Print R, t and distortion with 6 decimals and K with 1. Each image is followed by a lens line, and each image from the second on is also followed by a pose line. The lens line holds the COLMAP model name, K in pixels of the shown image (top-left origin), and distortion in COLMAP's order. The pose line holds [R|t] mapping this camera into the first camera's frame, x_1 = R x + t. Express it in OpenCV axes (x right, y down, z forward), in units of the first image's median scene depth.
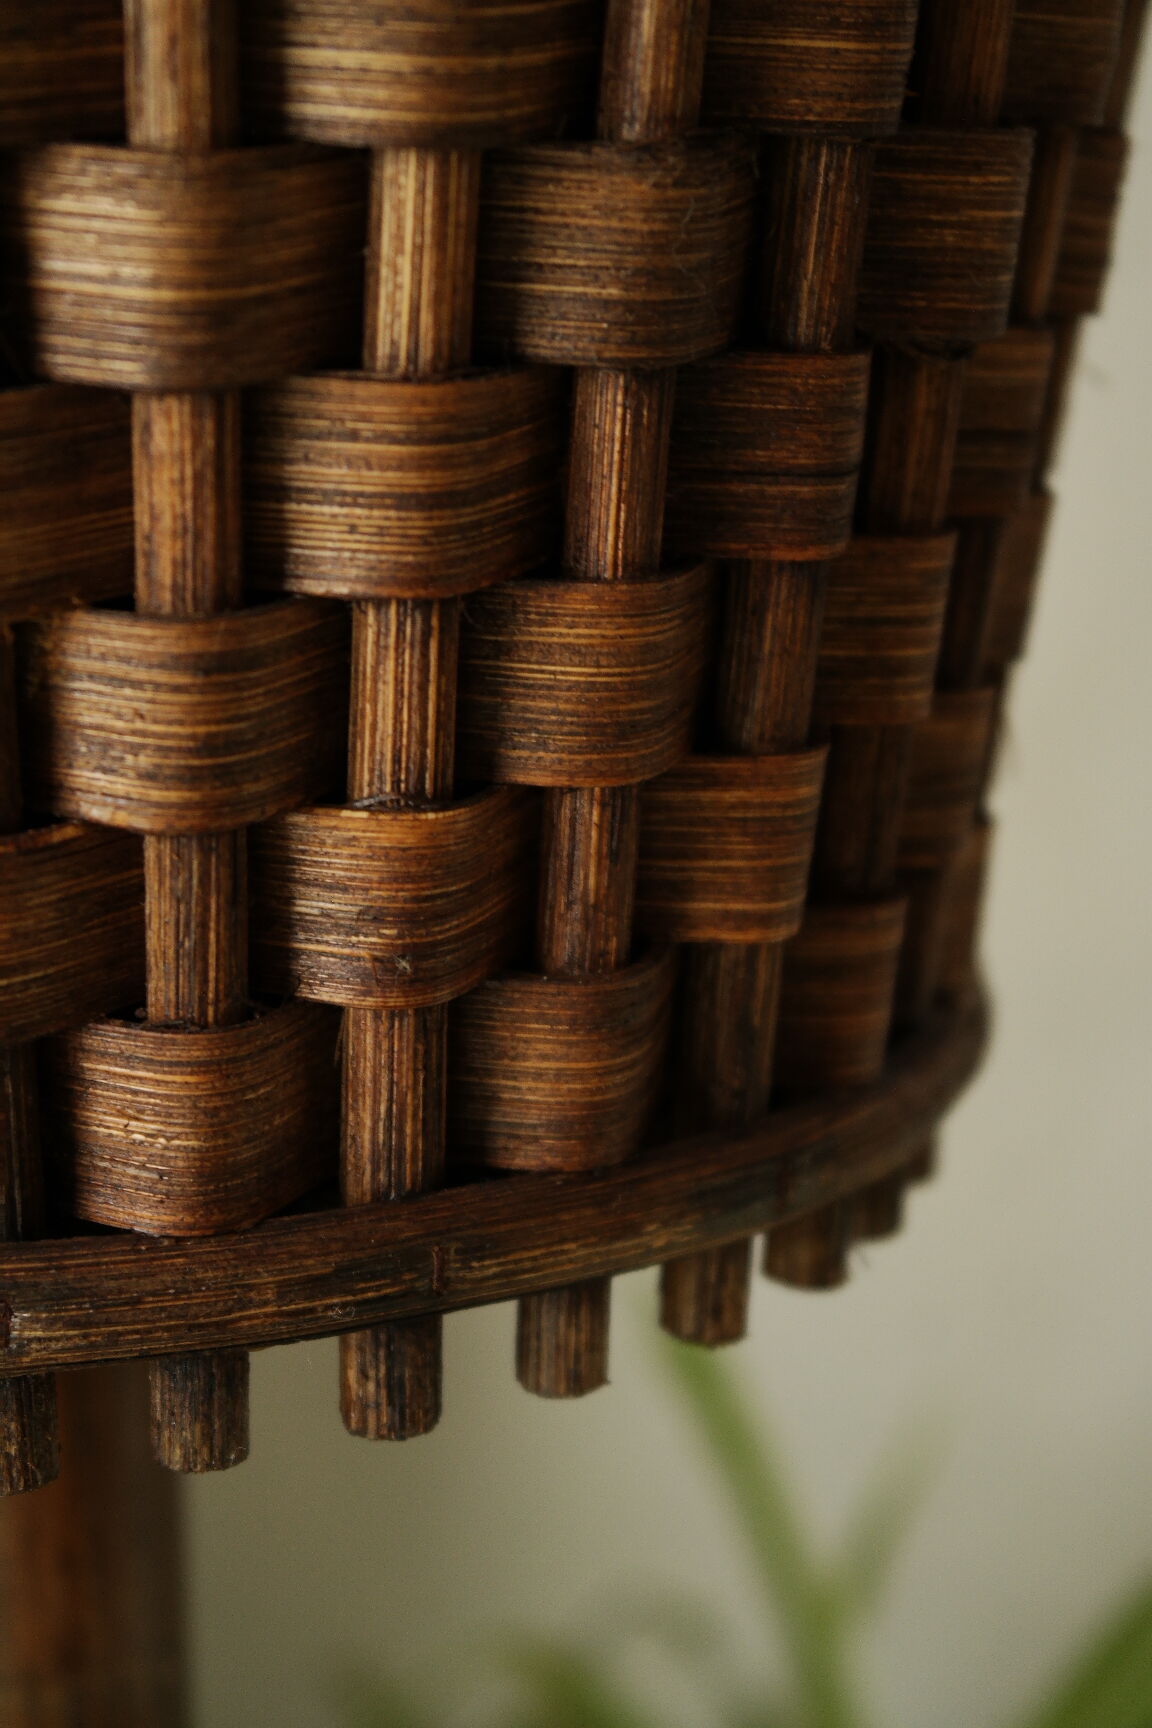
lens RADIAL K [[3345.1, 0, 574.6], [0, 3345.1, 859.0], [0, 0, 1]] dist [0.011792, 0.000000]
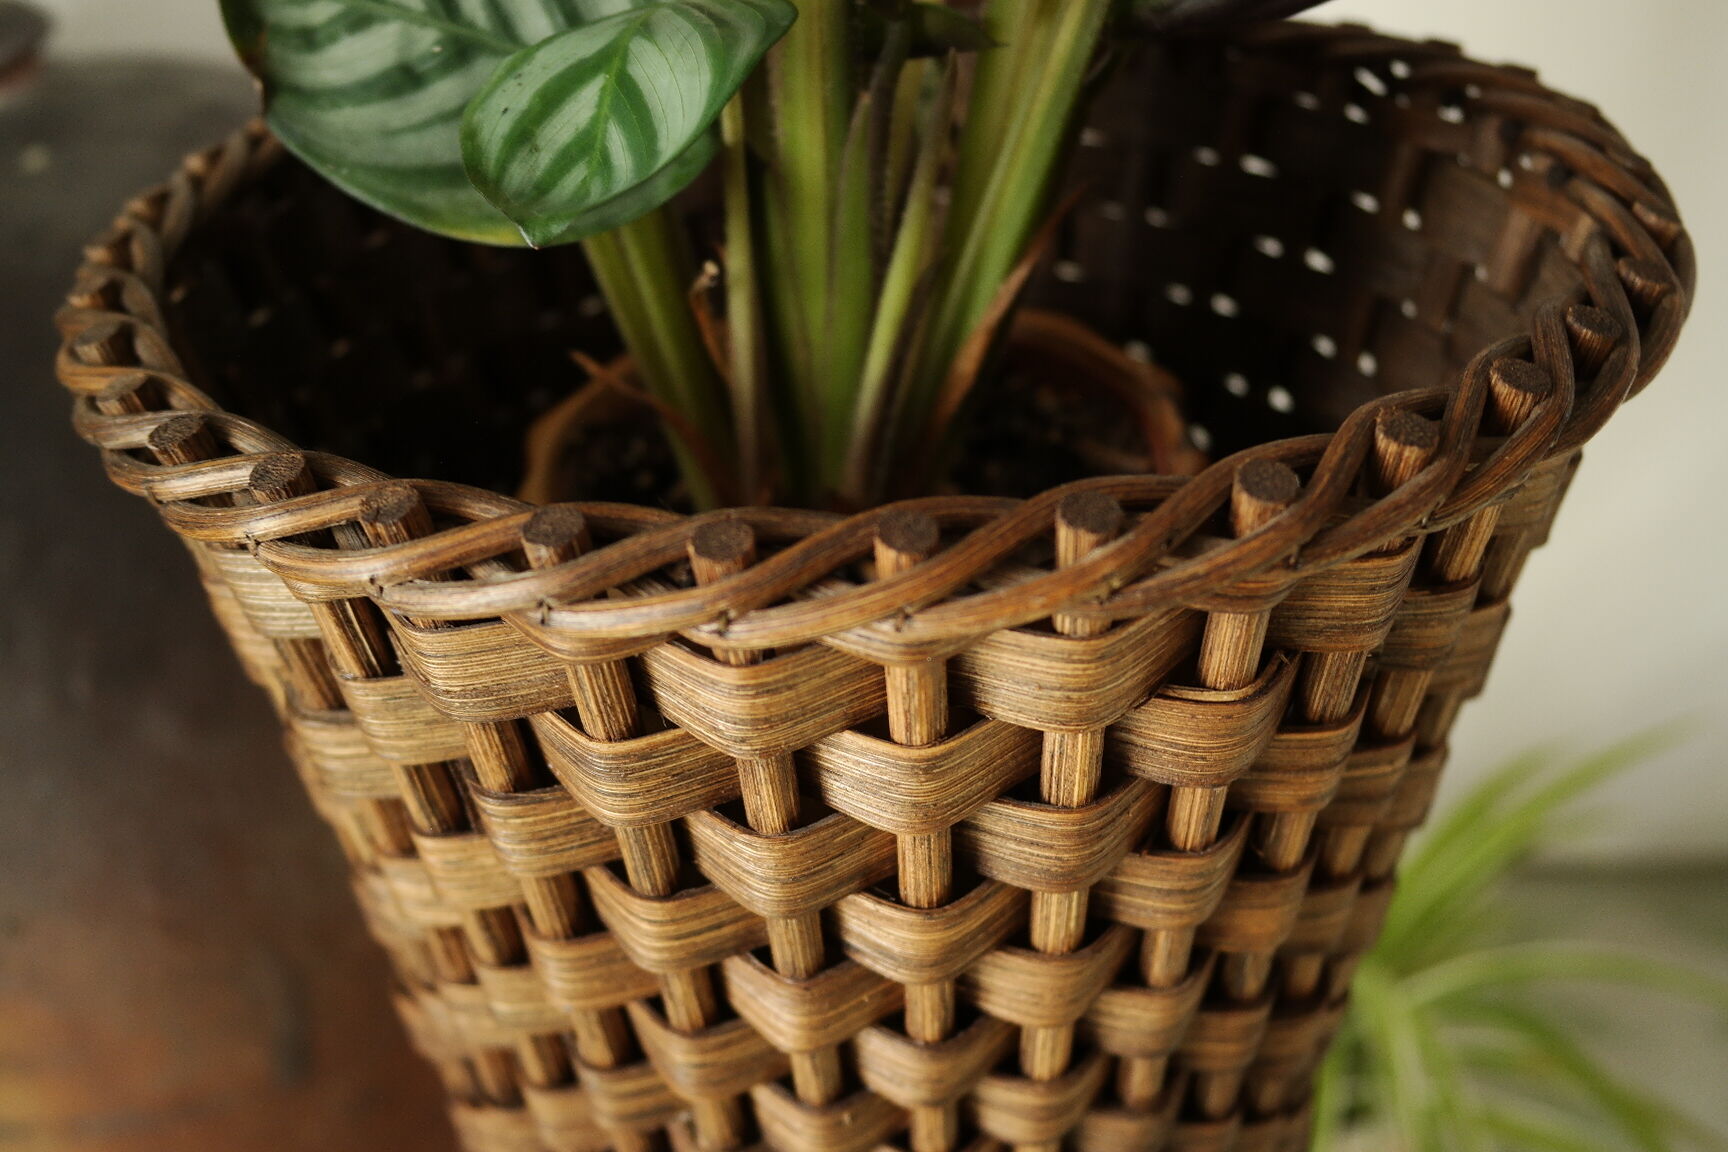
lens RADIAL K [[1798.3, 0, 875.0], [0, 1798.3, 574.9], [0, 0, 1]] dist [0.003708, 0.000000]
pose [[0.981417, 0.059850, -0.182313, 0.043226], [0.006595, 0.939031, 0.343768, -0.924506], [0.191772, -0.338582, 0.921187, -0.048985]]
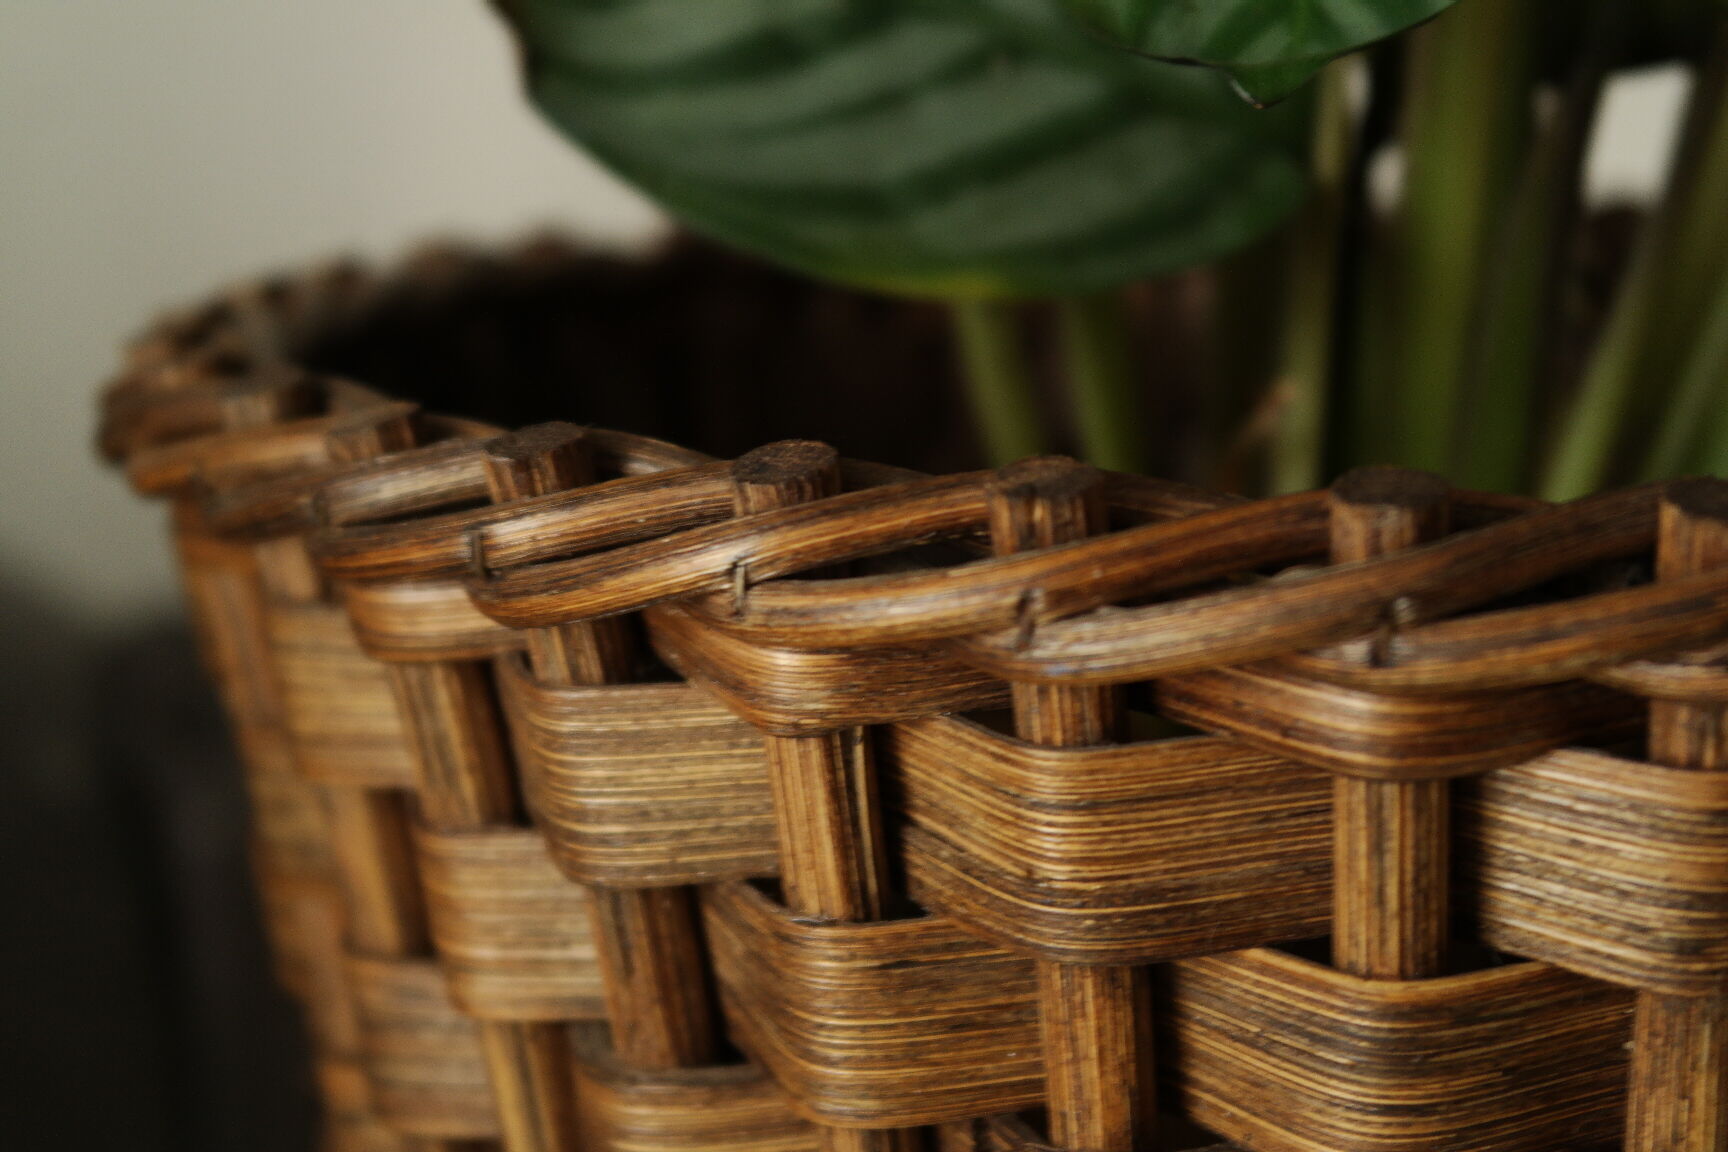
lens RADIAL K [[3345.1, 0, 856.5], [0, 3345.1, 580.2], [0, 0, 1]] dist [0.011792, 0.000000]
pose [[0.991679, 0.020892, -0.127028, -0.279570], [-0.023677, 0.999510, -0.020457, -0.619355], [0.126538, 0.023294, 0.991688, -0.153006]]
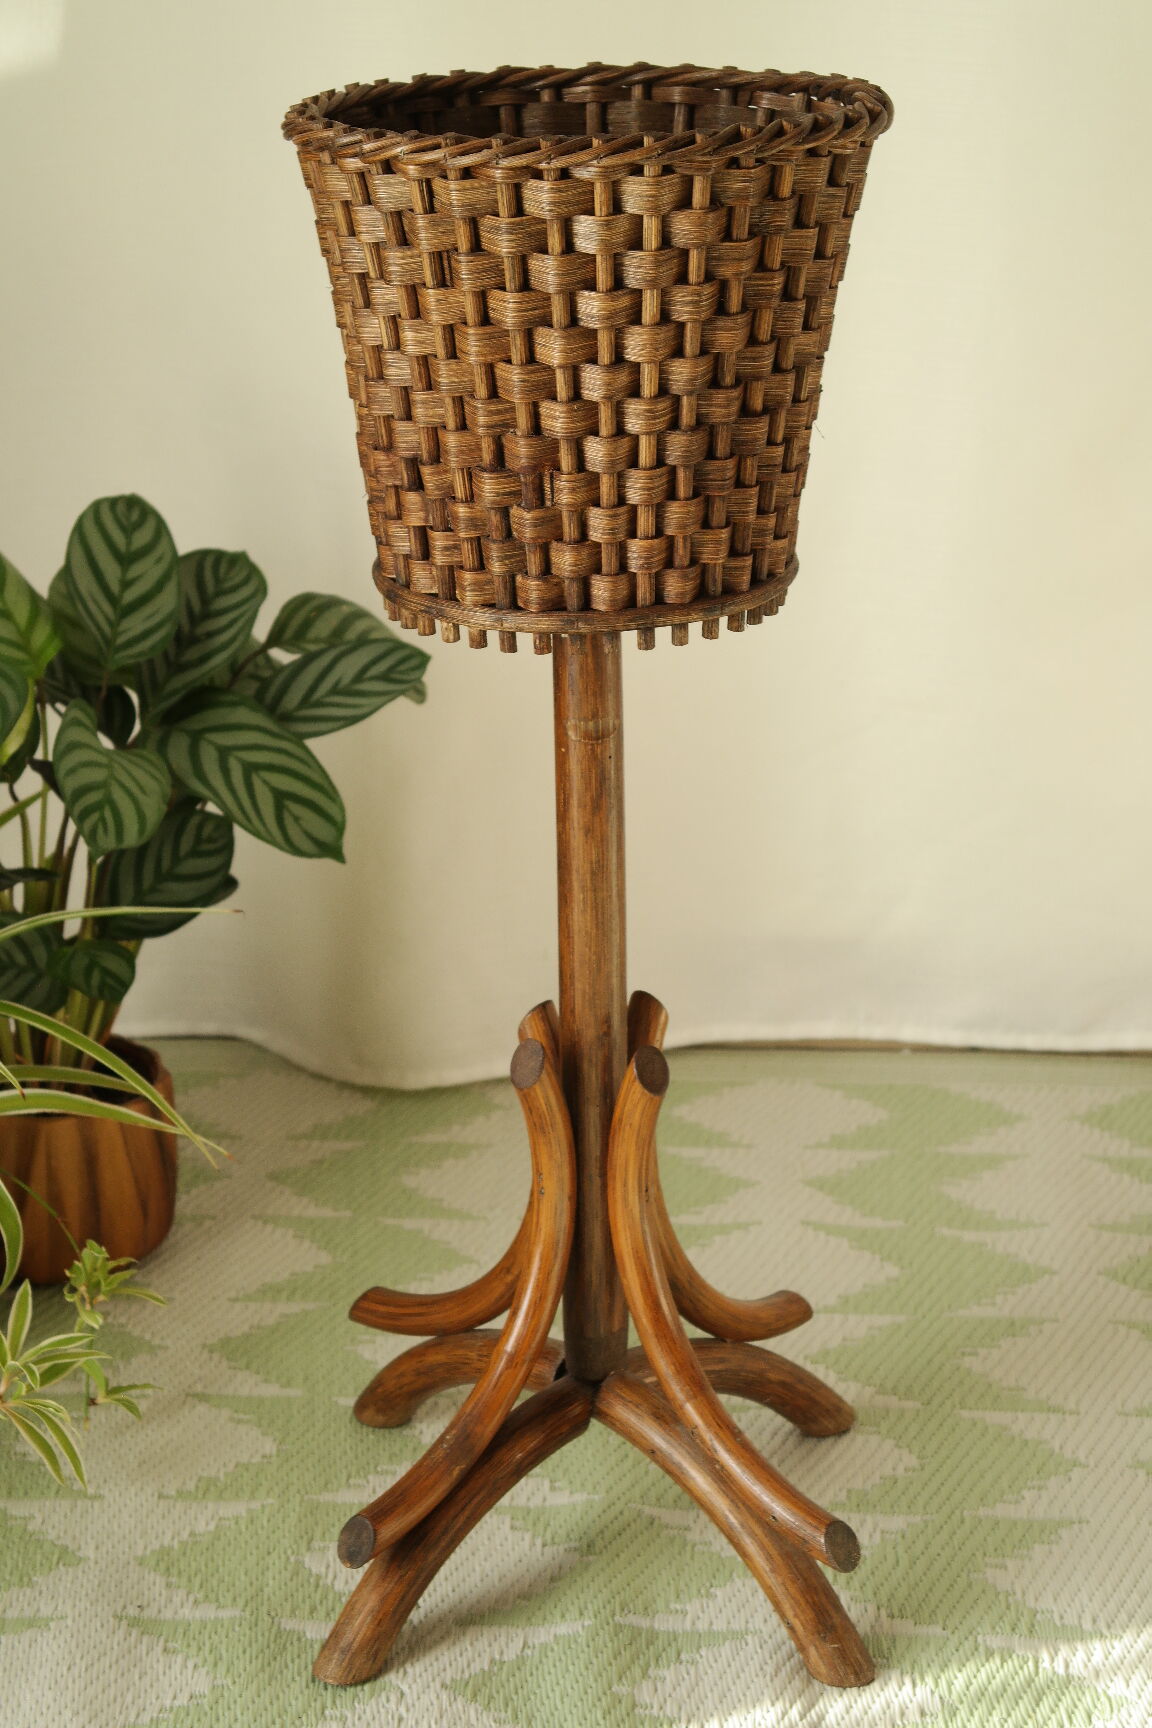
lens RADIAL K [[3472.1, 0, 588.1], [0, 3472.1, 855.1], [0, 0, 1]] dist [0.103280, 0.000000]
pose [[0.982012, 0.043269, -0.183793, 0.965190], [-0.019835, 0.991643, 0.127477, -0.233814], [0.187773, -0.121538, 0.974664, -4.888096]]
